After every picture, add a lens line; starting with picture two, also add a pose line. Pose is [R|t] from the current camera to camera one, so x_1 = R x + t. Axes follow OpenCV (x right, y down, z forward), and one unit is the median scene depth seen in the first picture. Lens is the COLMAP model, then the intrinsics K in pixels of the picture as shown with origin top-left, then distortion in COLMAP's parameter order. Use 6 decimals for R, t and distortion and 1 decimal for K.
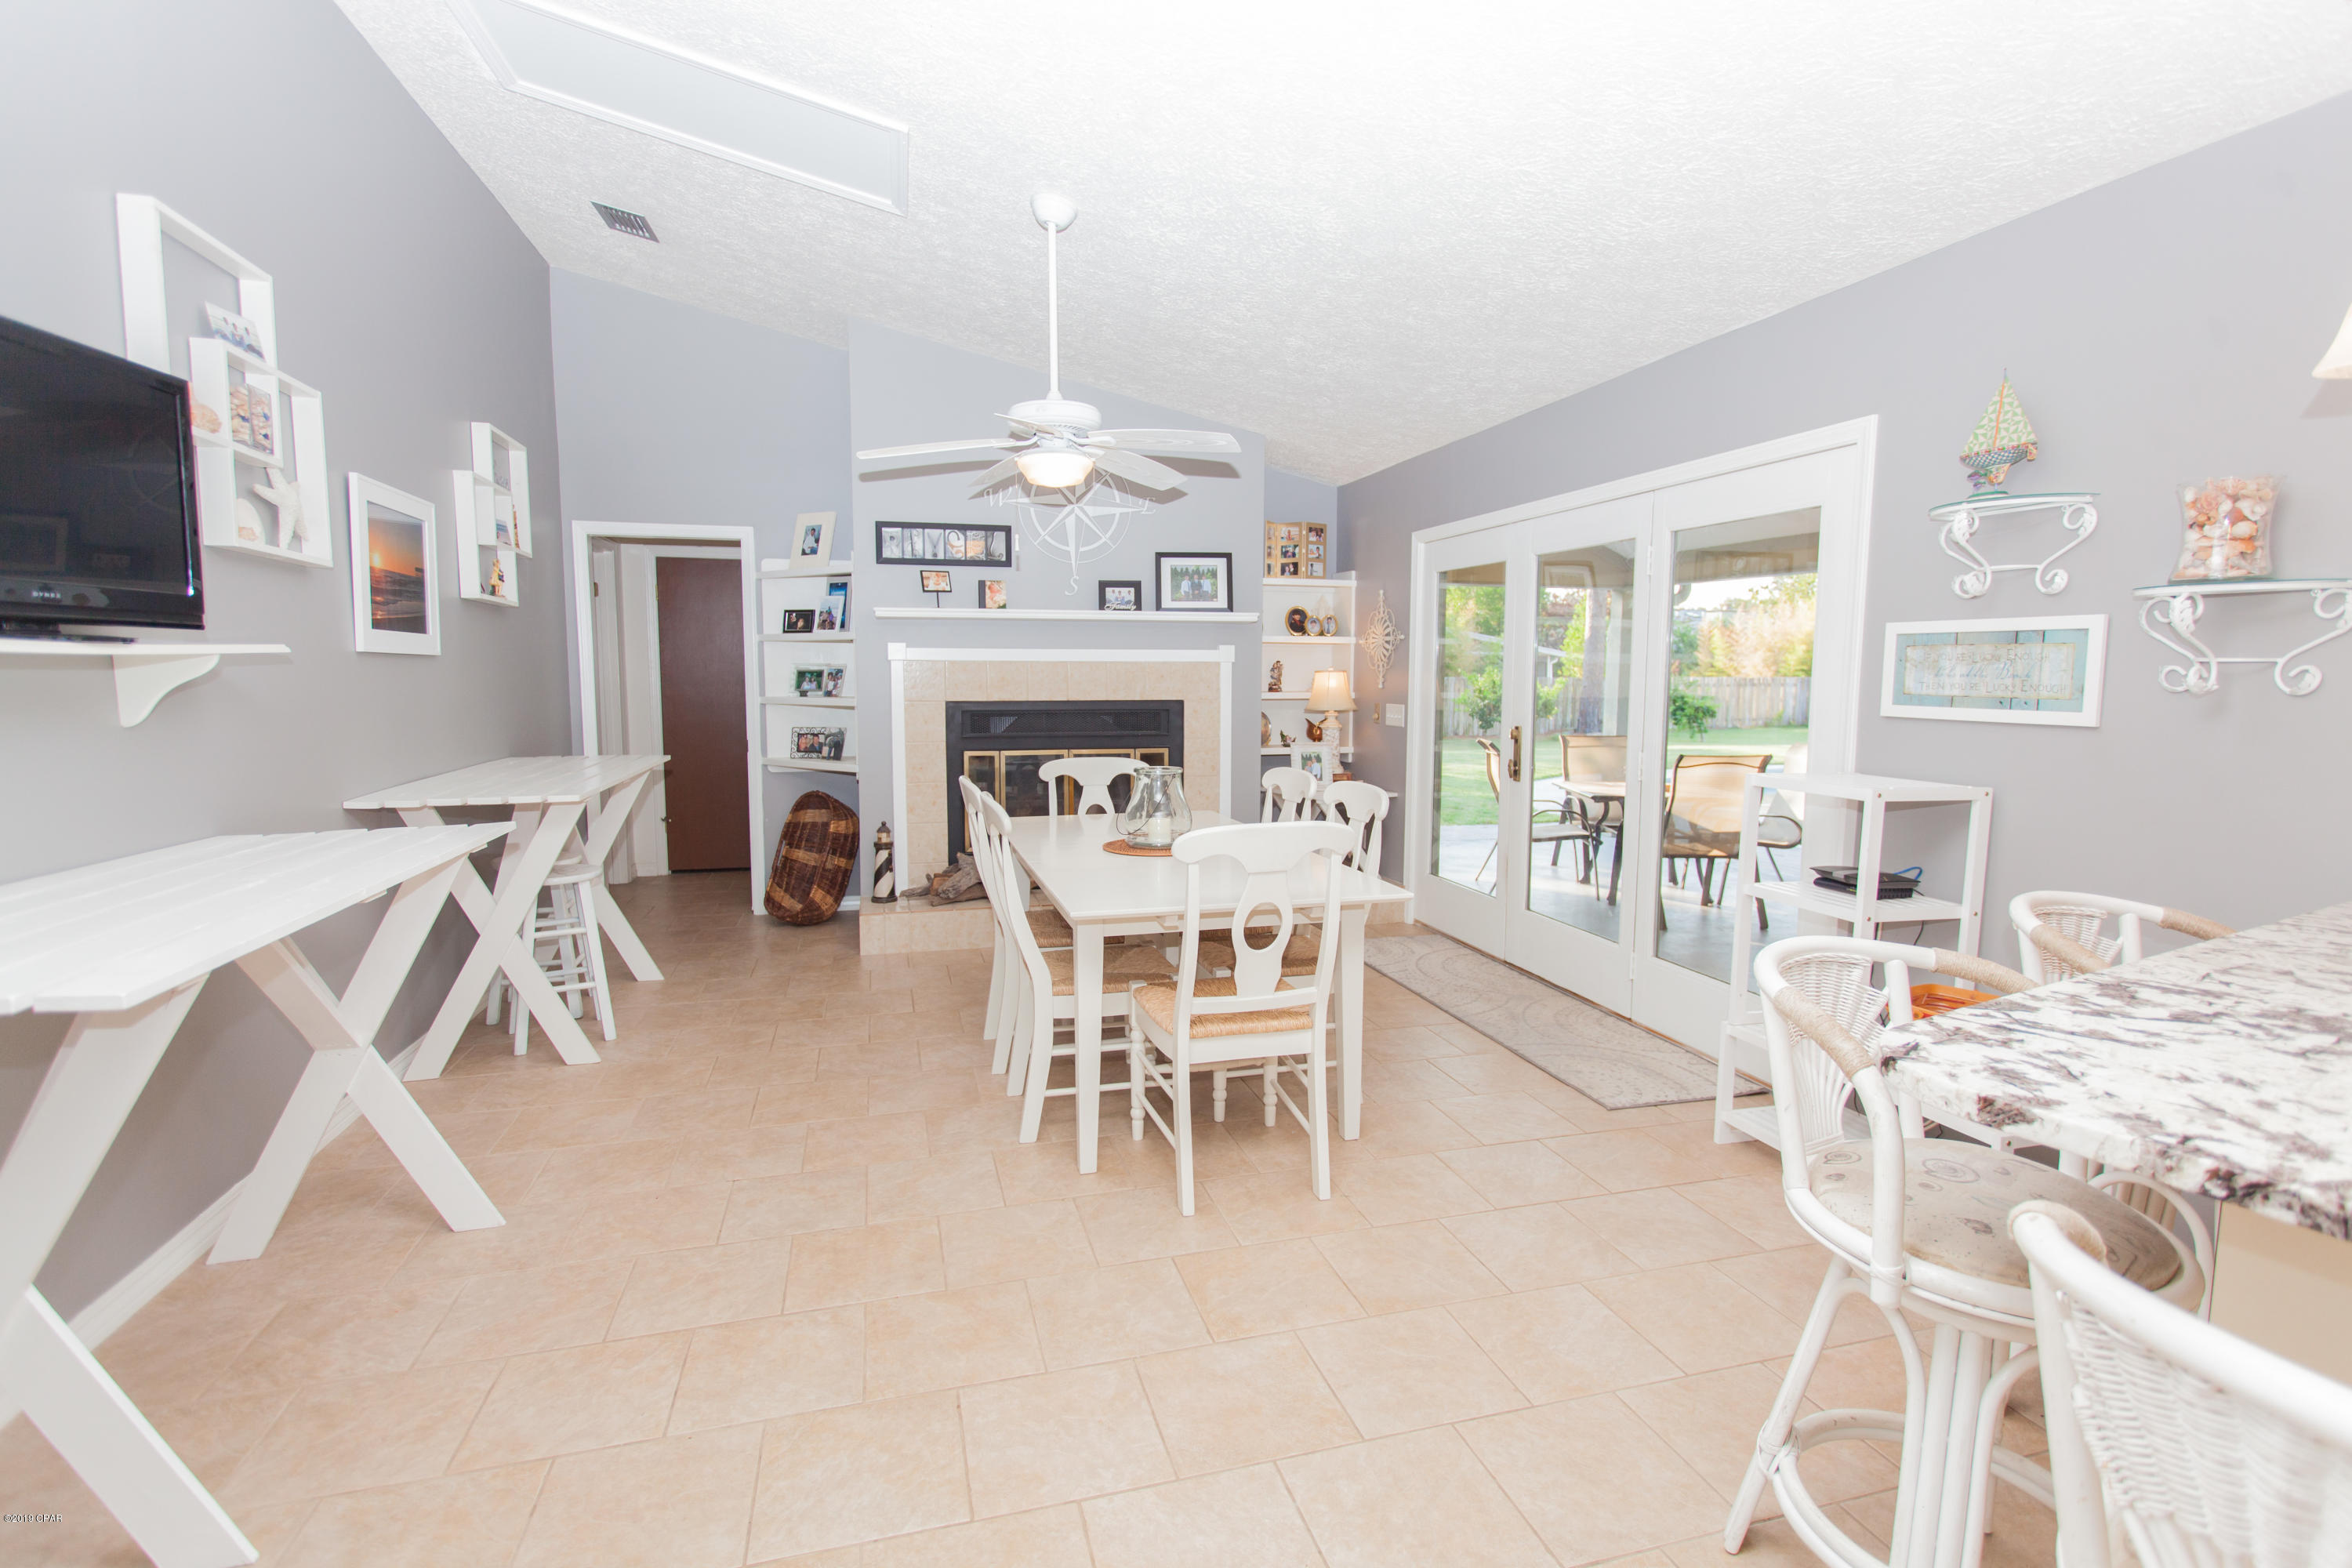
lens RADIAL K [[1103.7, 0, 1186.7], [0, 1103.7, 779.5], [0, 0, 1]] dist [0.002910, 0.000769]
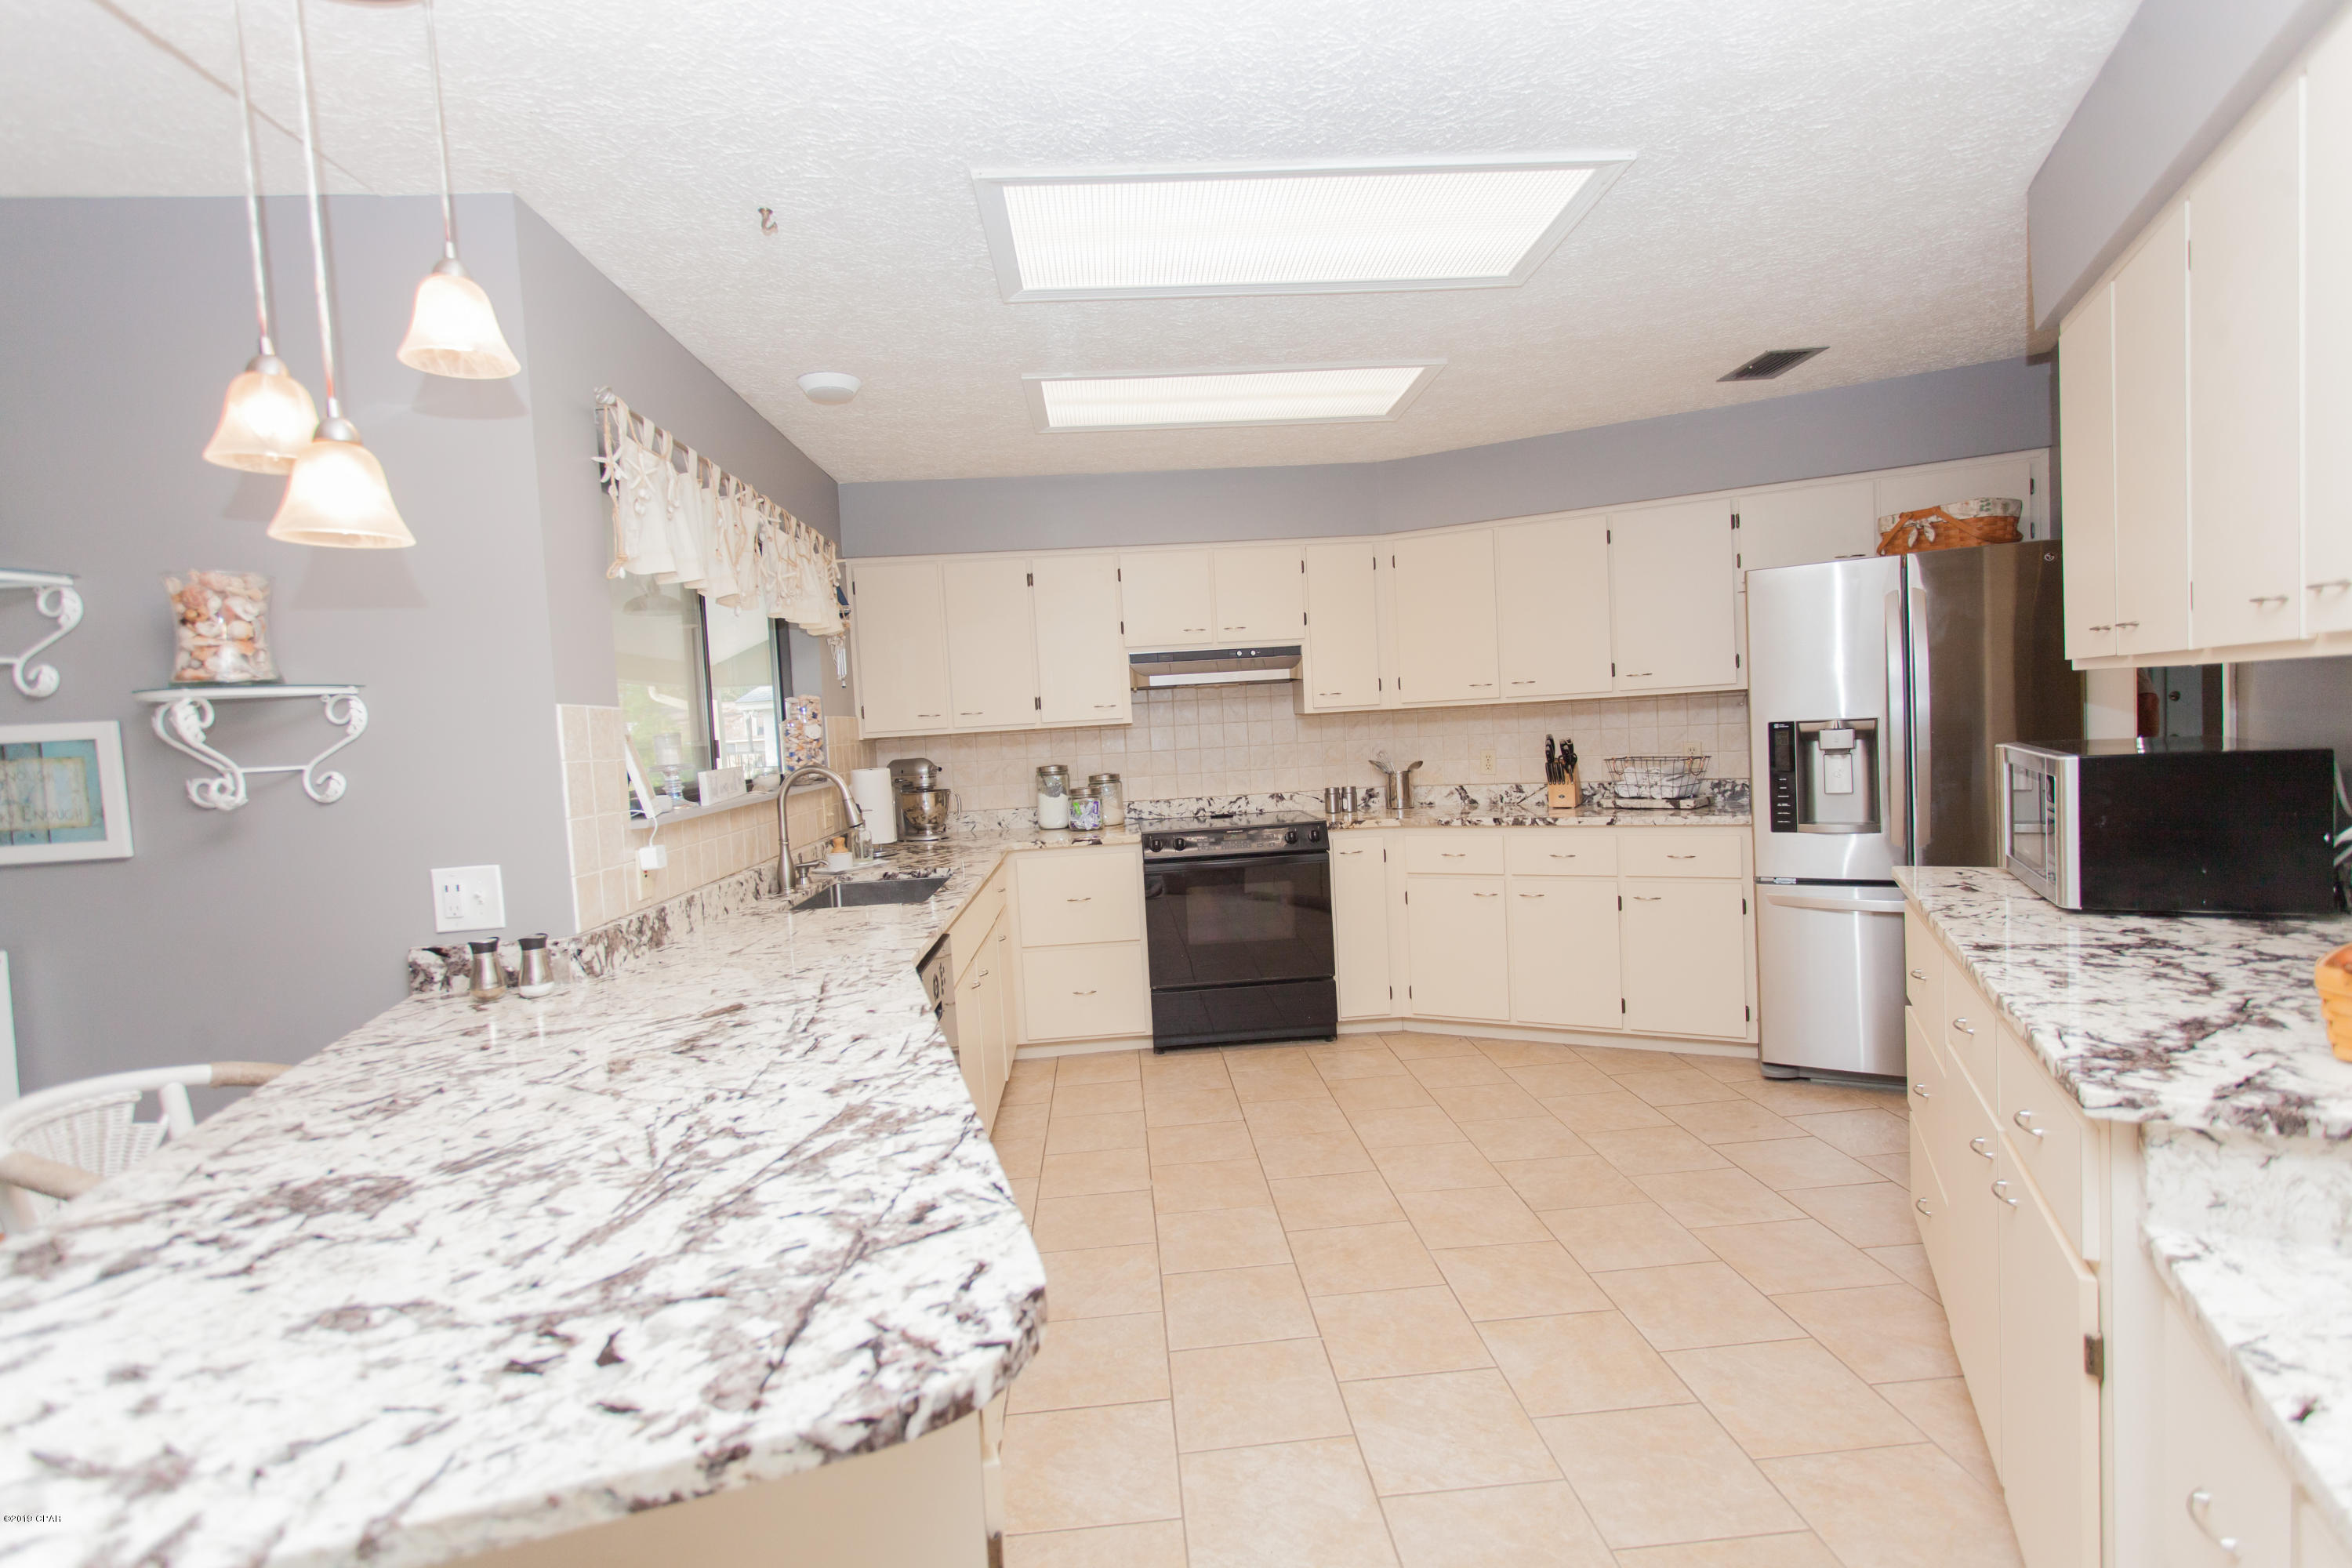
lens RADIAL K [[1103.7, 0, 1186.7], [0, 1103.7, 779.5], [0, 0, 1]] dist [0.002910, 0.000769]
pose [[0.202494, -0.066782, 0.977004, 0.109911], [0.151899, 0.987739, 0.036033, -0.008674], [-0.967431, 0.141109, 0.210155, 0.033460]]
